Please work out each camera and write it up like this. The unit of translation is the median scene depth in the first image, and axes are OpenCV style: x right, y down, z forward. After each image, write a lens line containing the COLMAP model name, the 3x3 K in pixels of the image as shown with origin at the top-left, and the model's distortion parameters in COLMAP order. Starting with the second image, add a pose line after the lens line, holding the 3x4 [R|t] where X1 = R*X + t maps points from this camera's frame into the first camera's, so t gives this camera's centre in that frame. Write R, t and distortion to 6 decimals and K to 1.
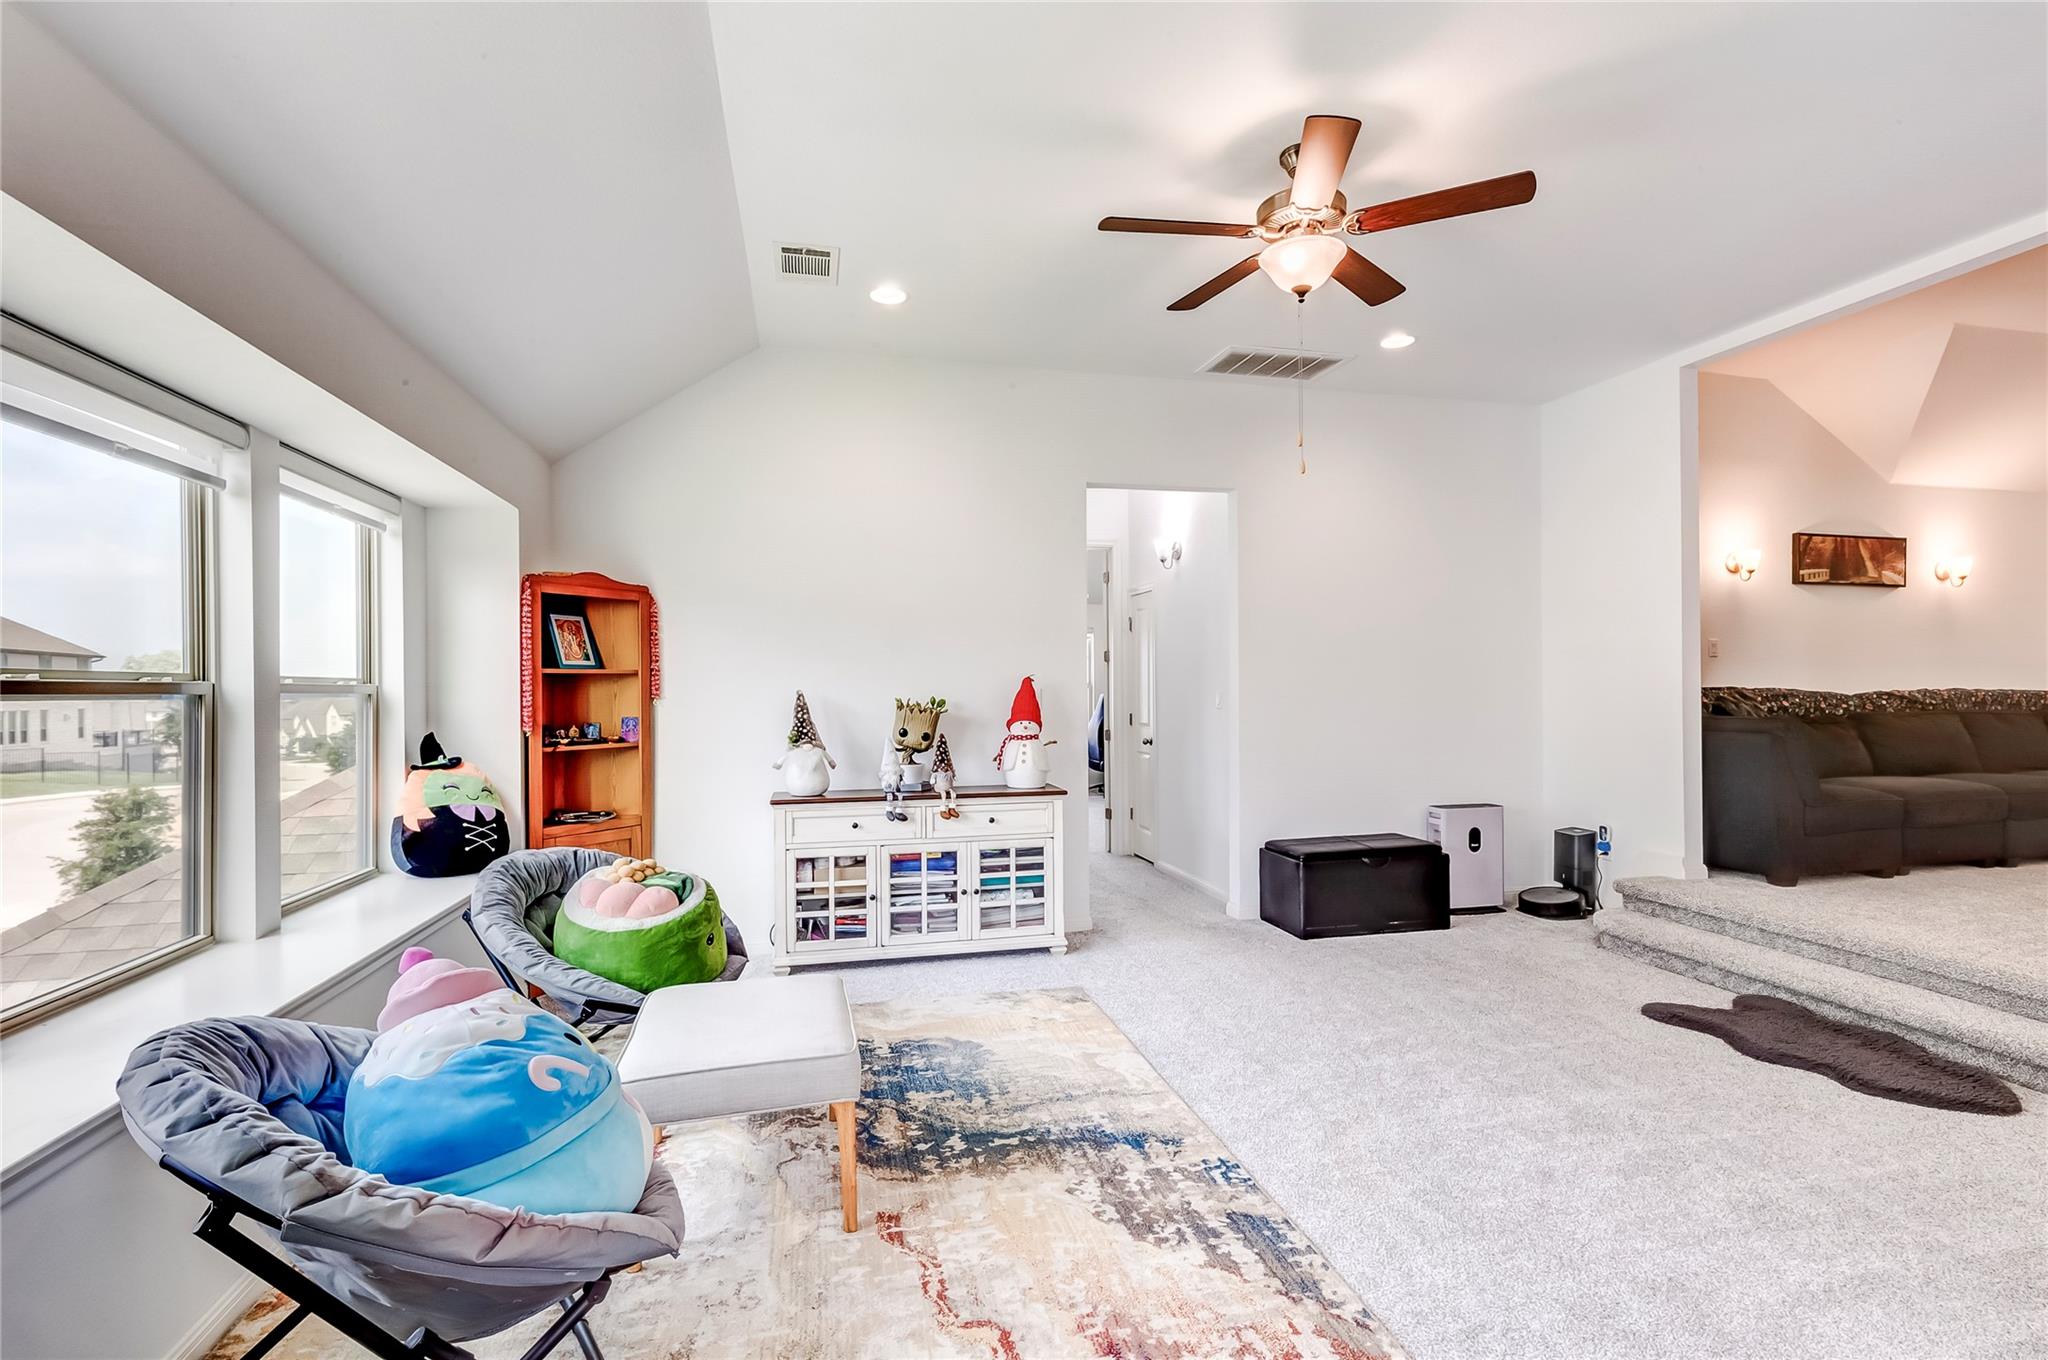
lens RADIAL K [[933.5, 0, 1026.1], [0, 933.5, 692.1], [0, 0, 1]] dist [0.003335, 0.001640]
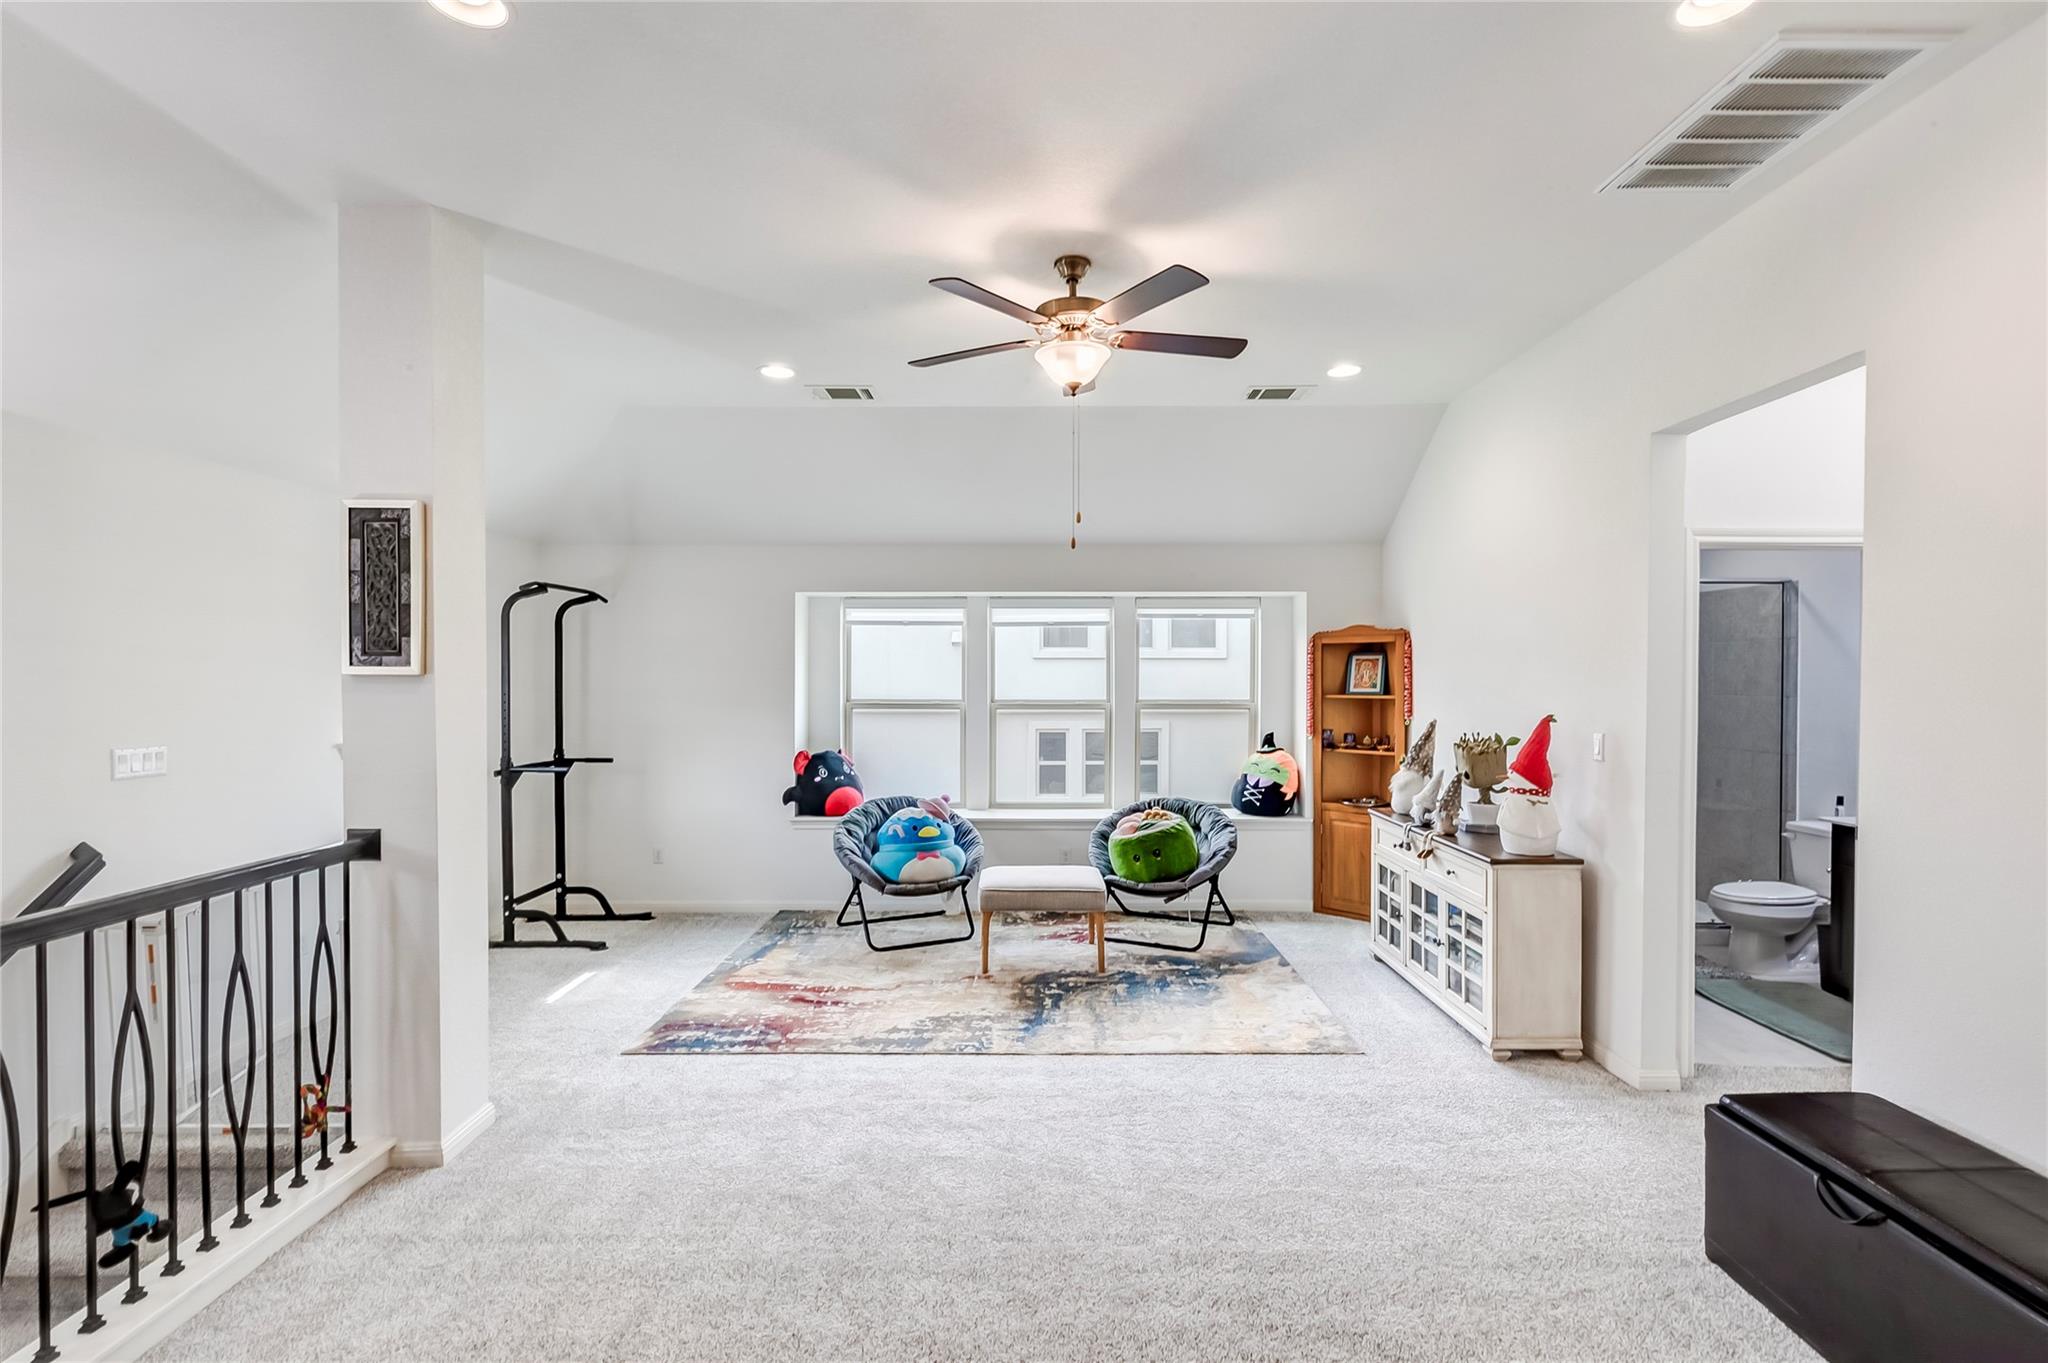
lens RADIAL K [[933.5, 0, 1025.5], [0, 933.5, 680.1], [0, 0, 1]] dist [0.003335, 0.001640]
pose [[-0.243545, 0.011456, -0.969822, 1.485893], [-0.000675, 0.999928, 0.011982, -0.094608], [0.969889, 0.003573, -0.243520, 1.289944]]
